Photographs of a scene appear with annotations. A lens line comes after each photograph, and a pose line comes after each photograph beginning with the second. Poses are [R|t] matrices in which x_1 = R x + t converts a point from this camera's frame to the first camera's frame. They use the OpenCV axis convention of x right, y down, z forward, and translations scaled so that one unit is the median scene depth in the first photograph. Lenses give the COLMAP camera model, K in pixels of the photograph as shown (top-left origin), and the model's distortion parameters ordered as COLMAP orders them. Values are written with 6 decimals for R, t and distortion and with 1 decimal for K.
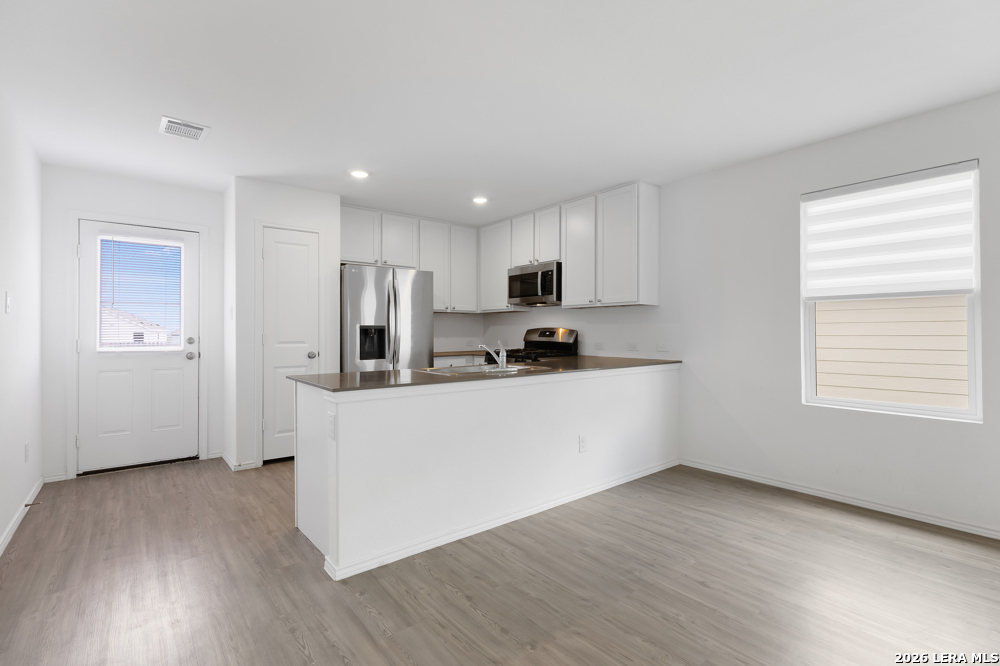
lens RADIAL K [[464.7, 0, 500.0], [0, 464.7, 333.0], [0, 0, 1]] dist [0.010009, 0.000089]
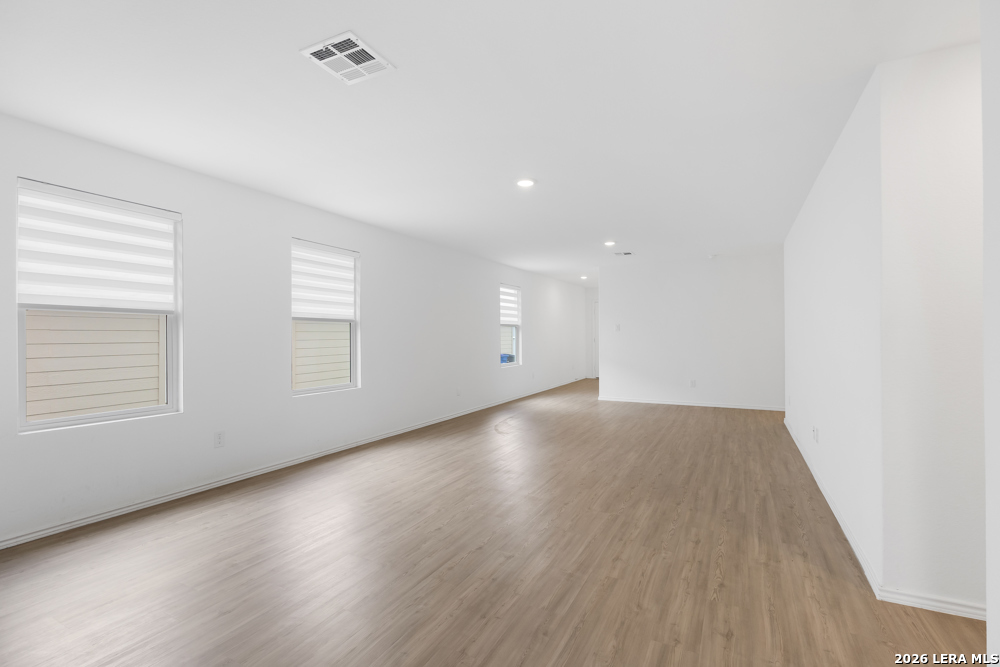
lens RADIAL K [[464.7, 0, 500.0], [0, 464.7, 333.5], [0, 0, 1]] dist [0.010009, 0.000089]
pose [[-0.395615, 0.009061, 0.918372, -0.355810], [0.001926, 0.999957, -0.009037, -0.012743], [-0.918414, -0.001806, -0.395616, 0.453052]]
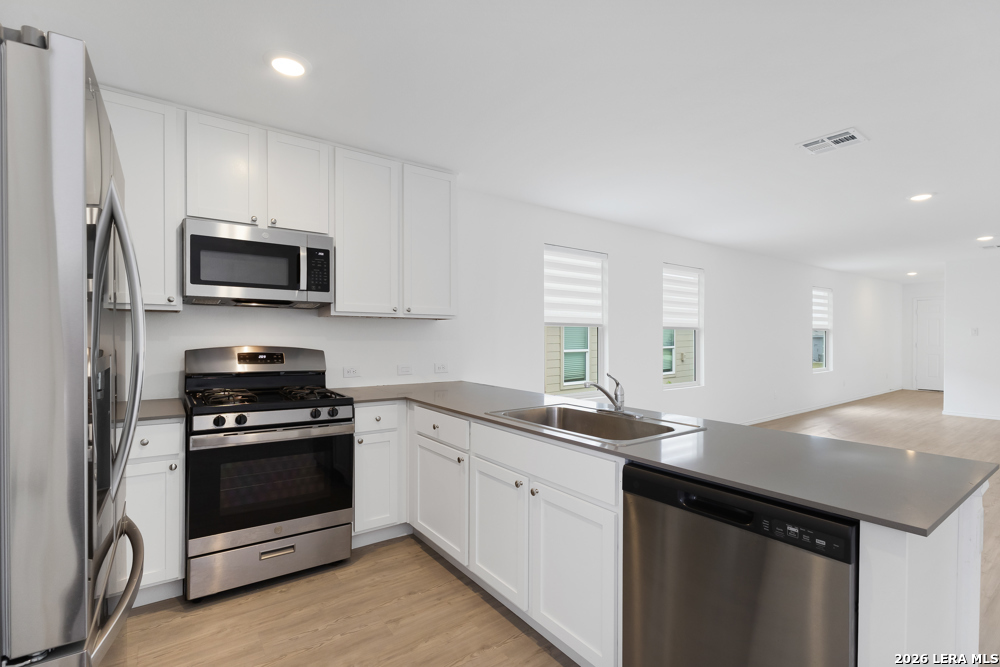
lens RADIAL K [[464.7, 0, 500.0], [0, 464.7, 333.5], [0, 0, 1]] dist [0.010009, 0.000089]
pose [[0.051878, 0.008287, 0.998619, -0.537058], [-0.003887, 0.999960, -0.008096, -0.028474], [-0.998646, -0.003461, 0.051909, 0.862586]]
